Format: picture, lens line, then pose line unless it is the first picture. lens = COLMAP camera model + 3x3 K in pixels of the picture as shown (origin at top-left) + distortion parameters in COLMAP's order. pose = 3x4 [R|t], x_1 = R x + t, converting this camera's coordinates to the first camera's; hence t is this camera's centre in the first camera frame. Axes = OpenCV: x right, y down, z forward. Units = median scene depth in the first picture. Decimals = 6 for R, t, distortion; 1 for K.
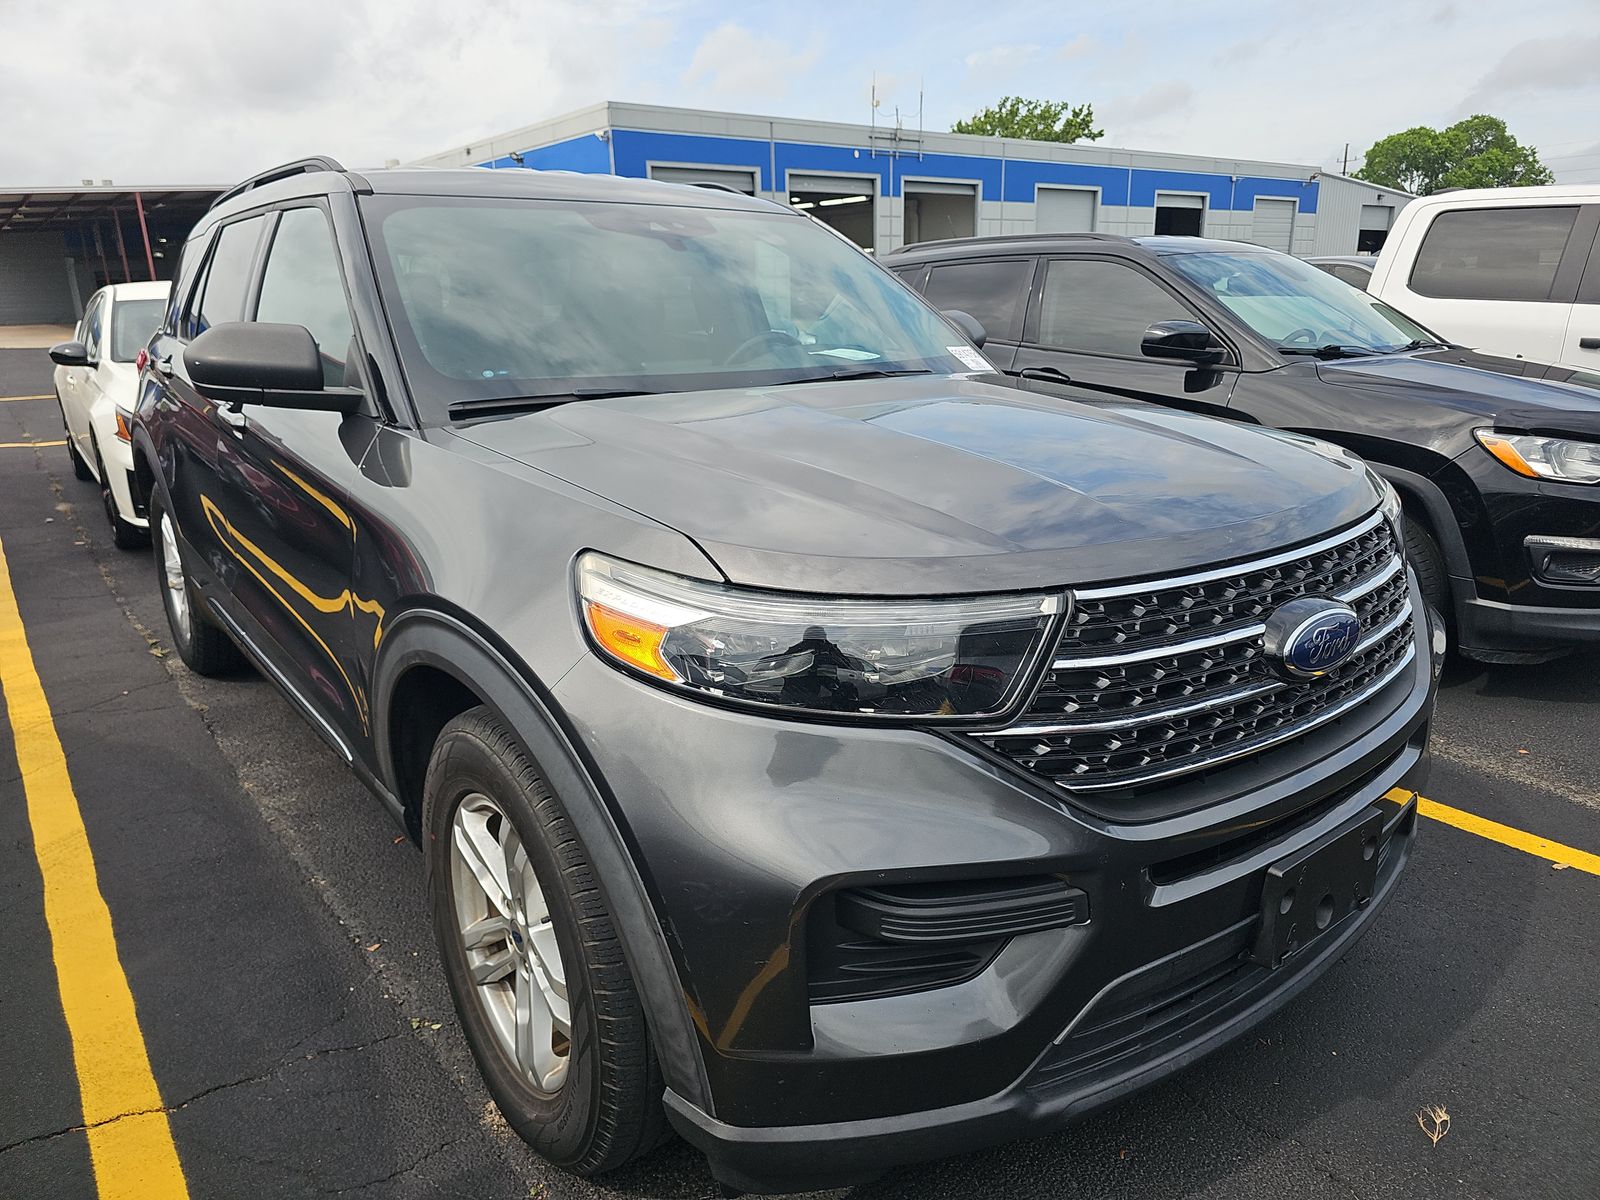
lens RADIAL K [[1154.7, 0, 828.8], [0, 1154.7, 600.3], [0, 0, 1]] dist [0.044531, -0.063677]
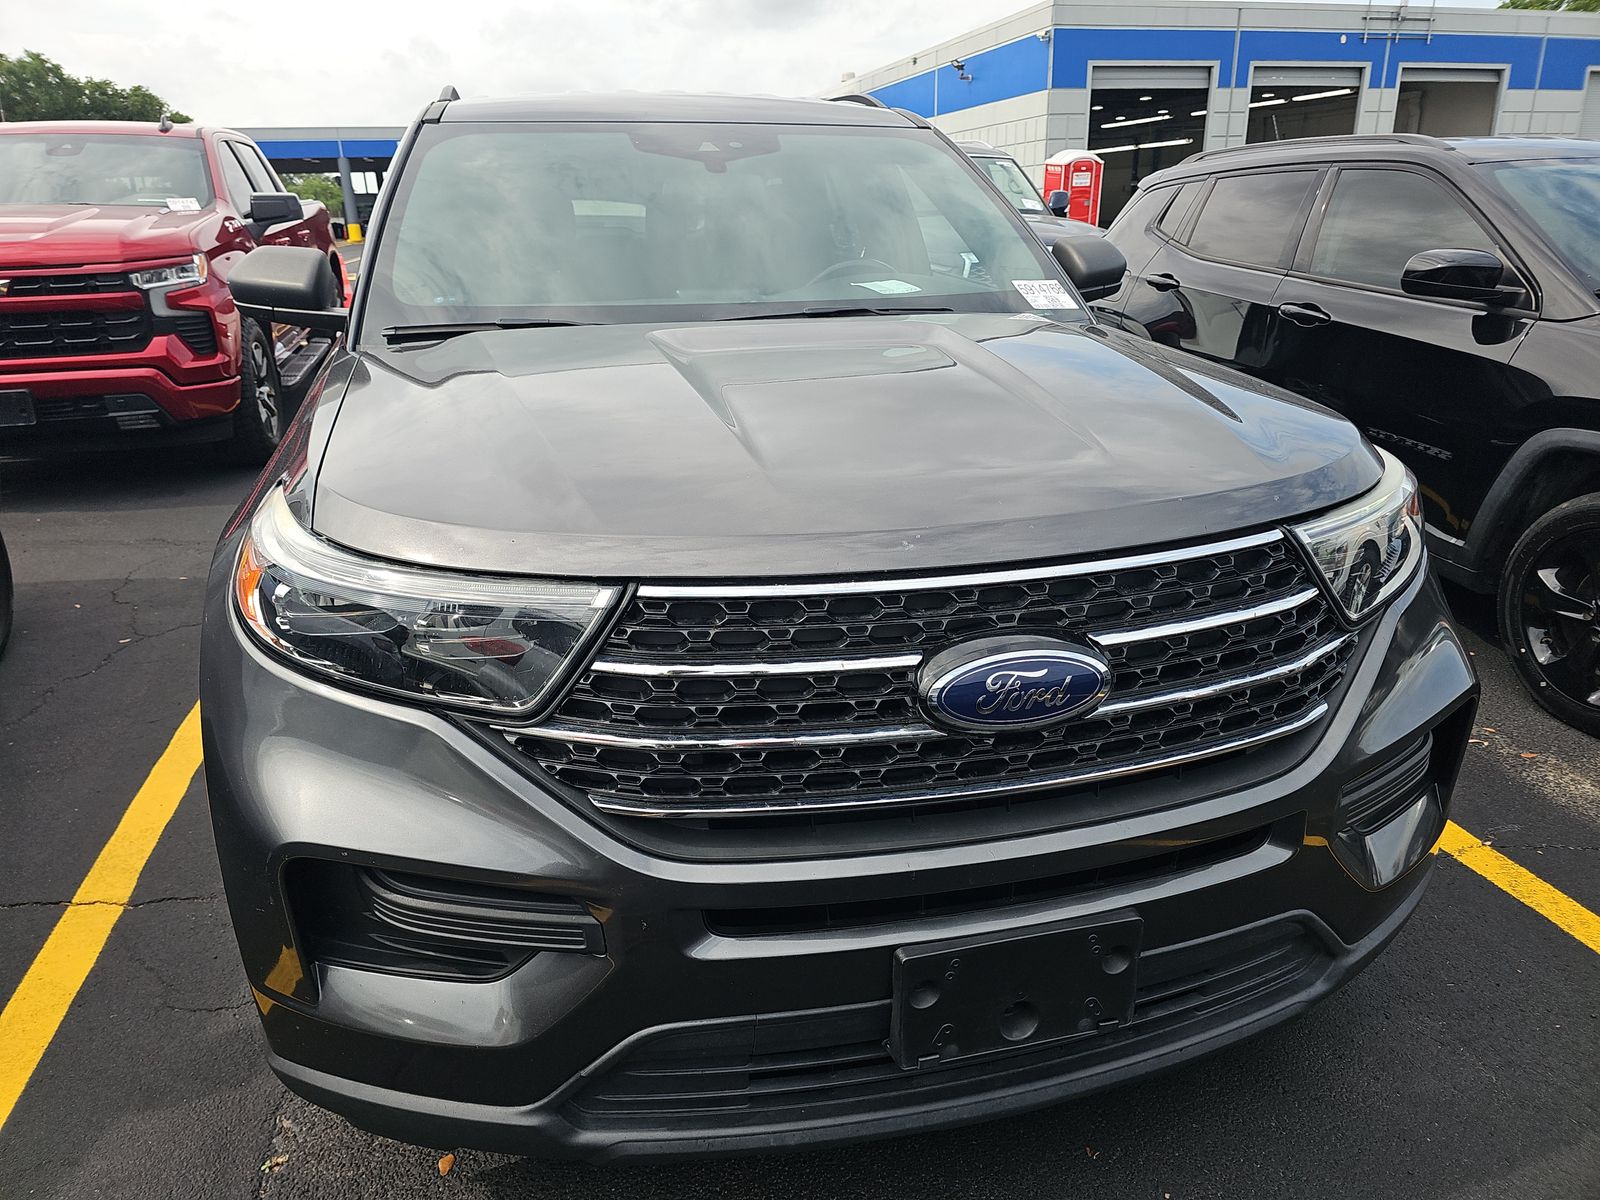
lens RADIAL K [[1154.7, 0, 828.8], [0, 1154.7, 600.3], [0, 0, 1]] dist [0.044531, -0.063677]
pose [[0.902082, 0.138631, -0.408693, 0.257131], [-0.108489, 0.989436, 0.096161, -0.035357], [0.417706, -0.042407, 0.907592, 0.100060]]
